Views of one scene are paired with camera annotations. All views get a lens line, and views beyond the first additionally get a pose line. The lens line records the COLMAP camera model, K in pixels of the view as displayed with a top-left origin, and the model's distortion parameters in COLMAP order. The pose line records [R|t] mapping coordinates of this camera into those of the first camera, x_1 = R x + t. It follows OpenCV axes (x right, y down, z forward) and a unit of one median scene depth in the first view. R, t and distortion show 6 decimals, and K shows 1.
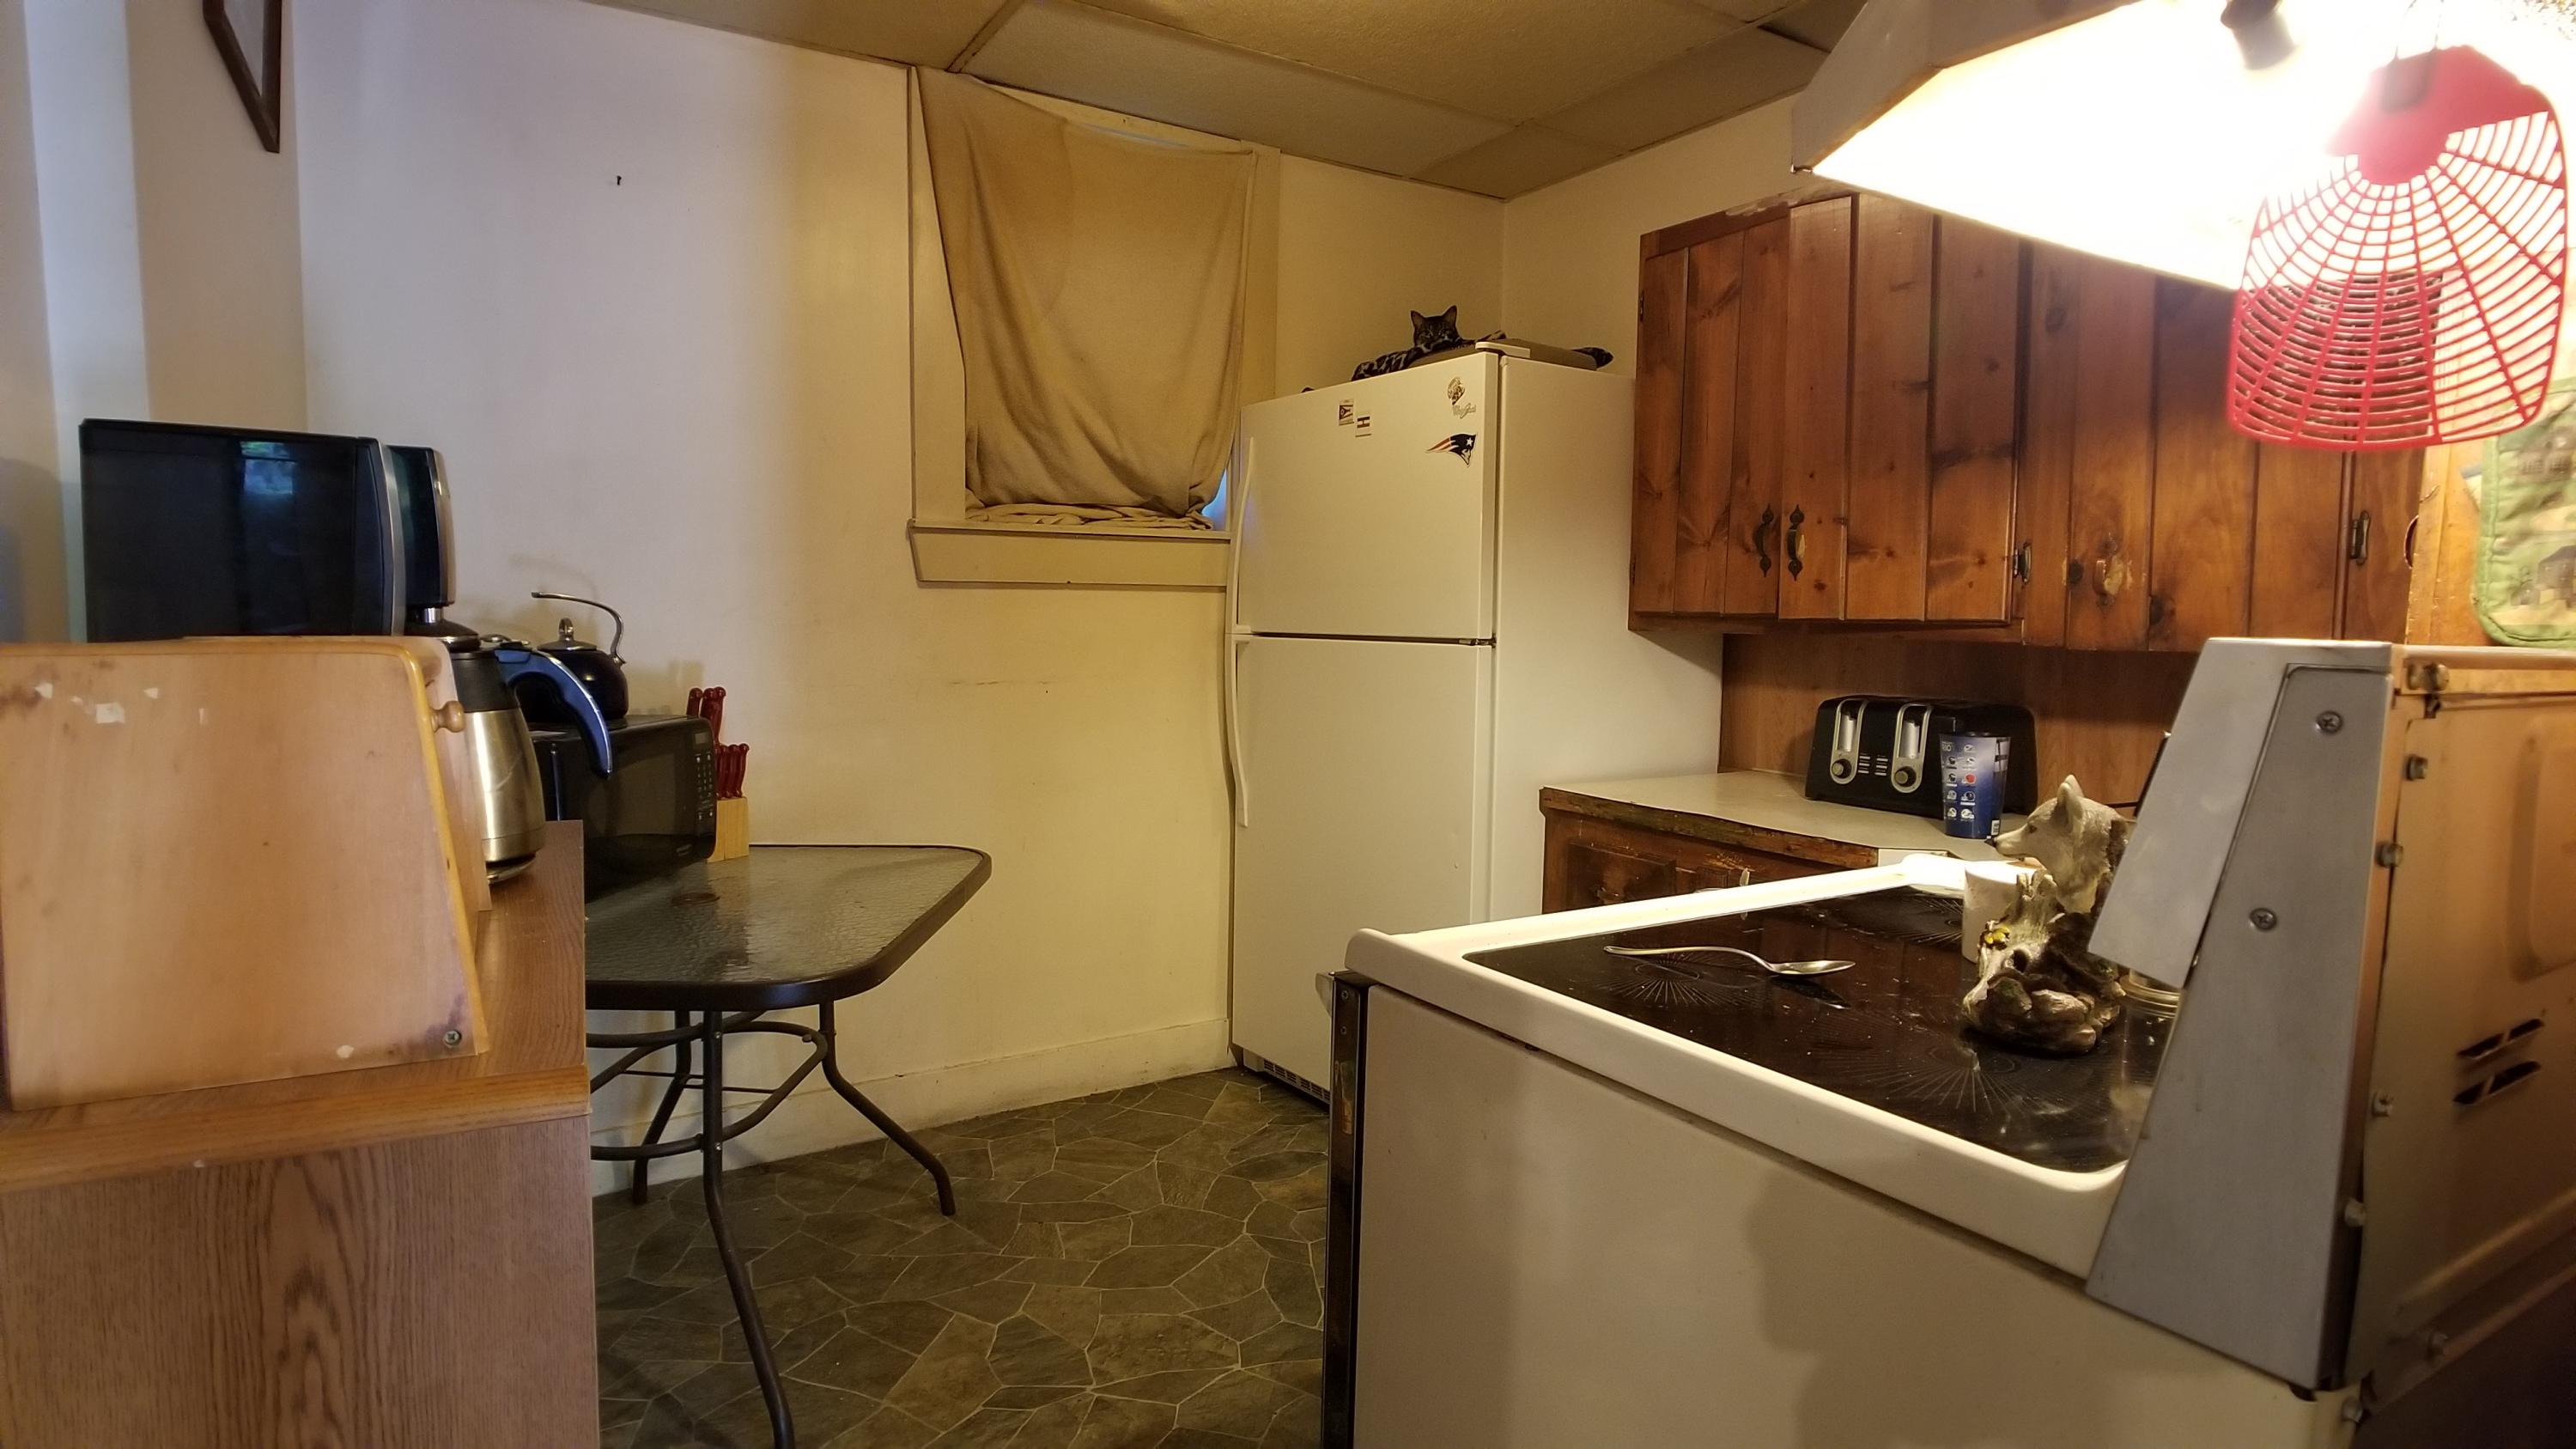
lens RADIAL K [[1316.9, 0, 1245.8], [0, 1316.9, 719.9], [0, 0, 1]] dist [-0.029623, -0.000089]
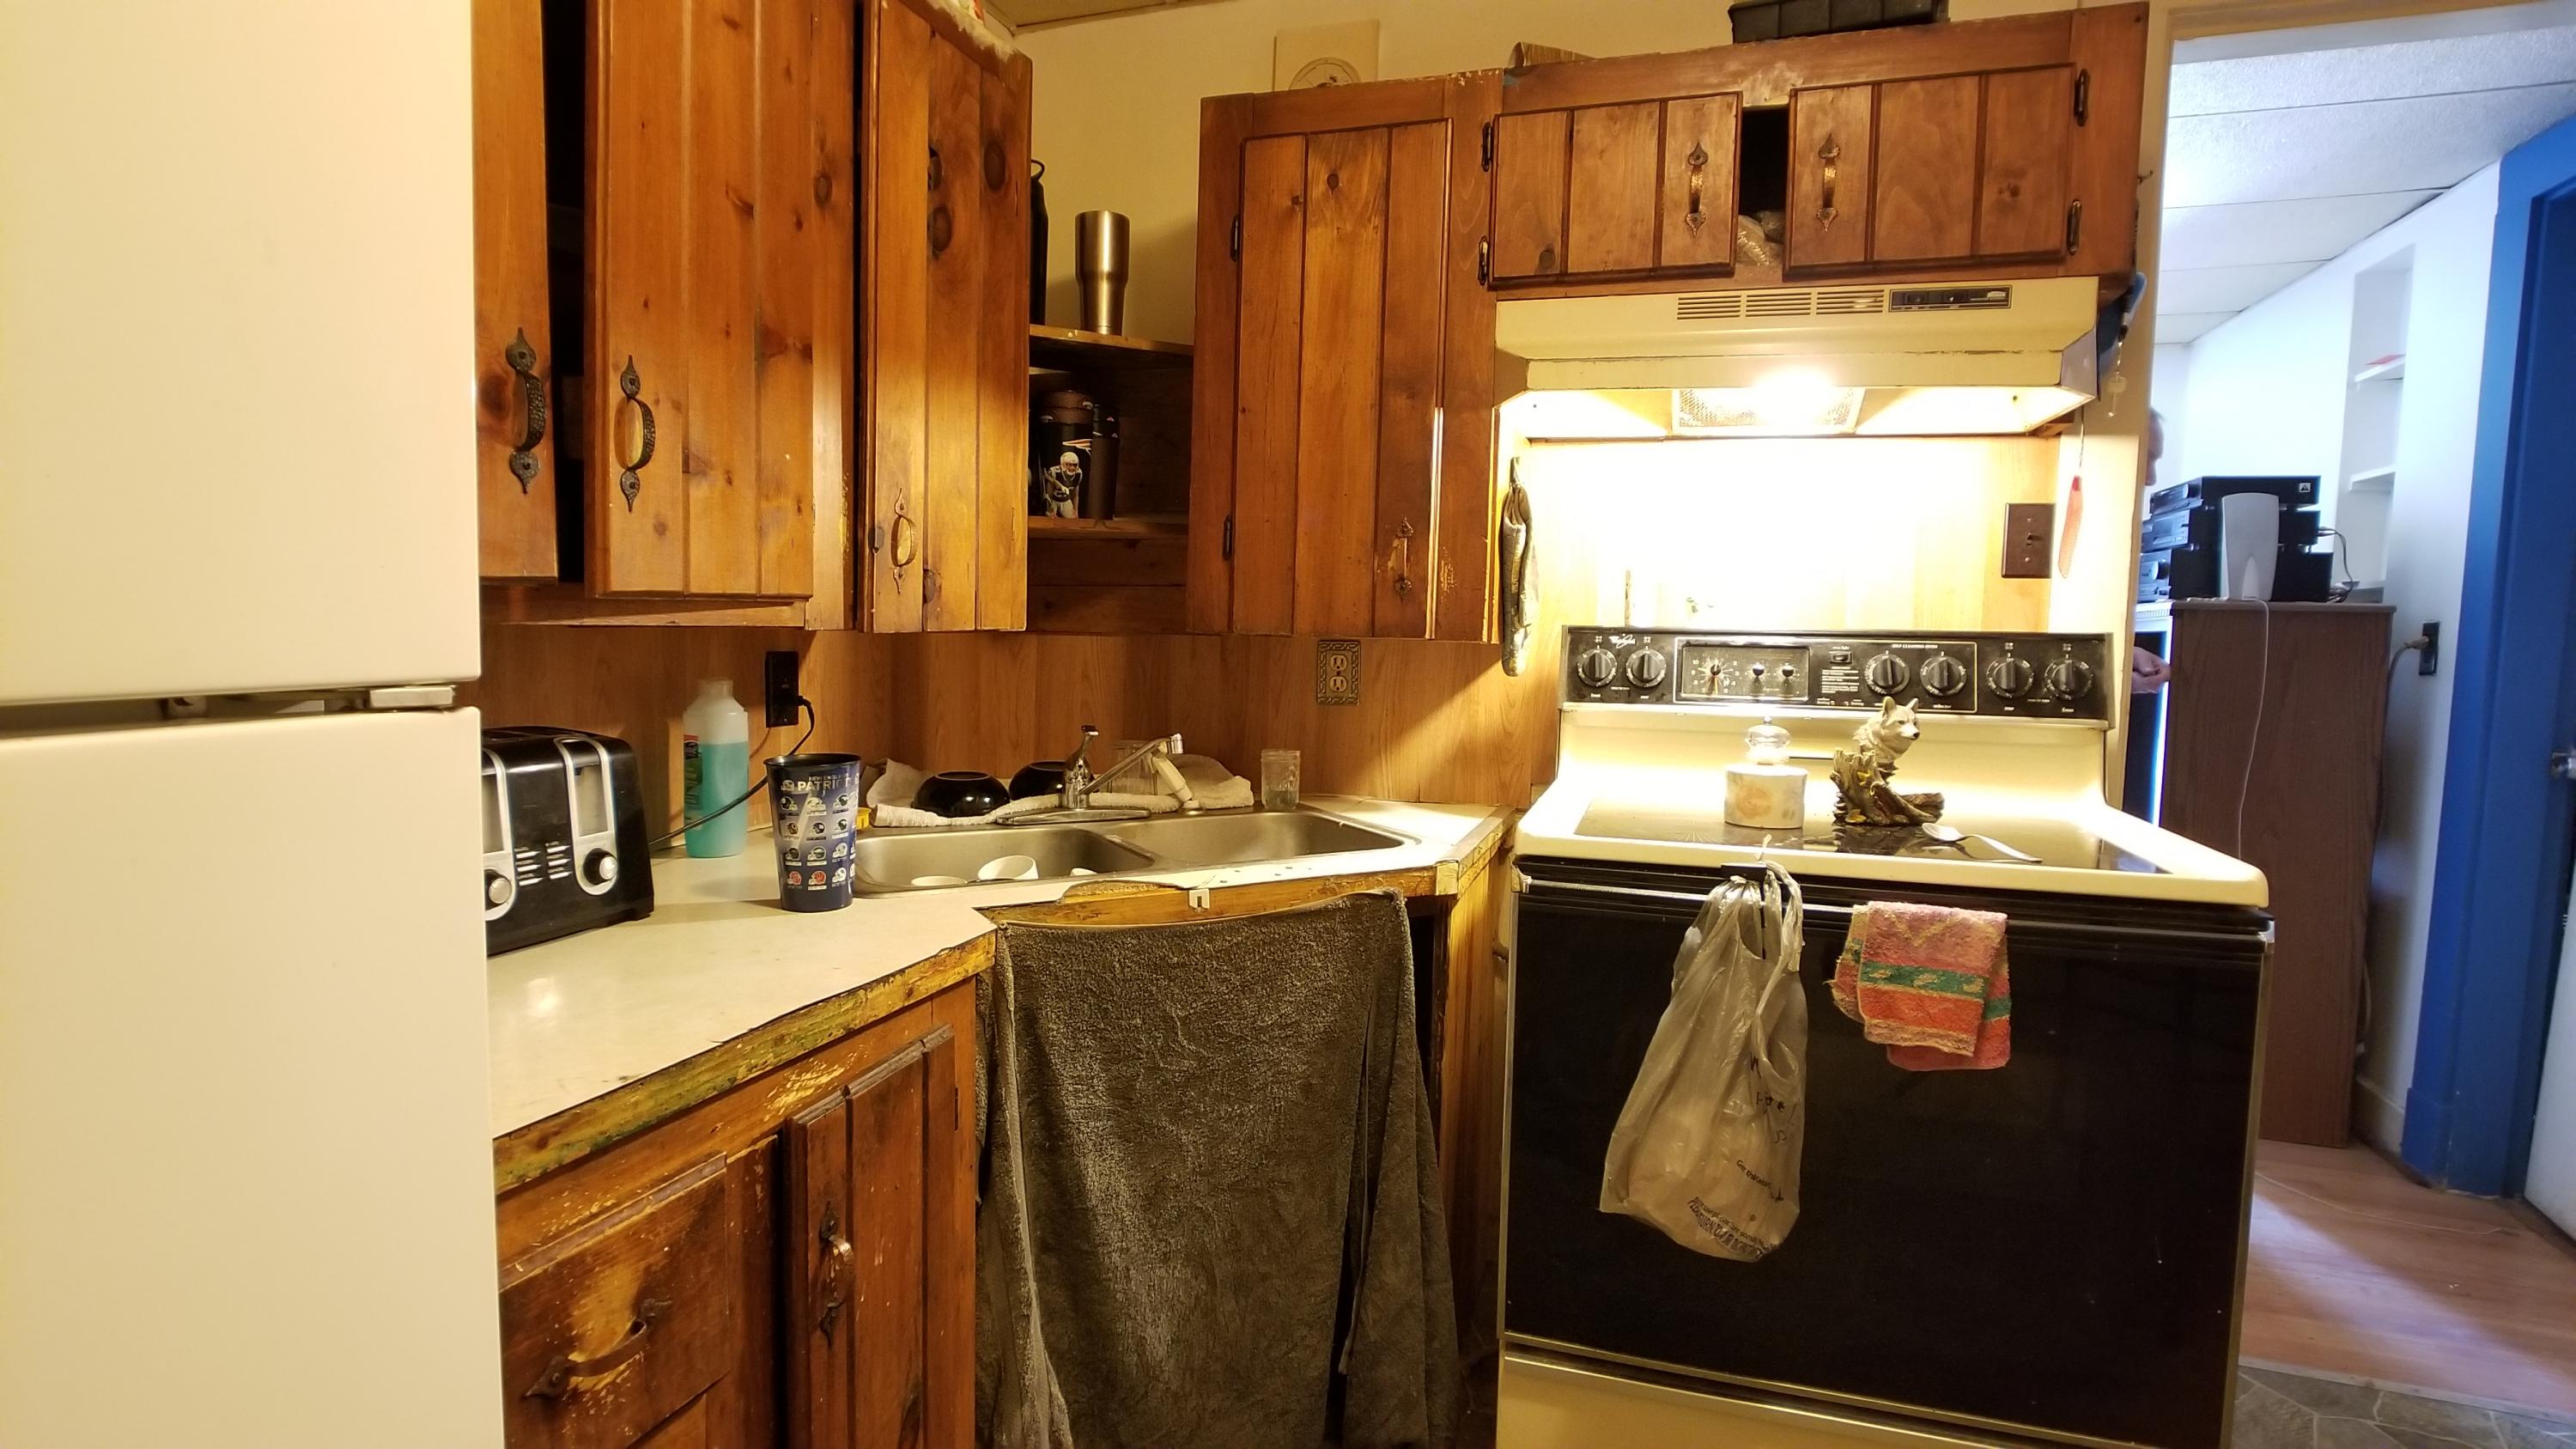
lens RADIAL K [[1316.9, 0, 1245.8], [0, 1316.9, 719.9], [0, 0, 1]] dist [-0.029623, -0.000089]
pose [[-0.658756, -0.082329, 0.747838, -0.101582], [0.034359, 0.989665, 0.139219, -0.088577], [-0.751571, 0.117406, -0.649120, 1.138976]]
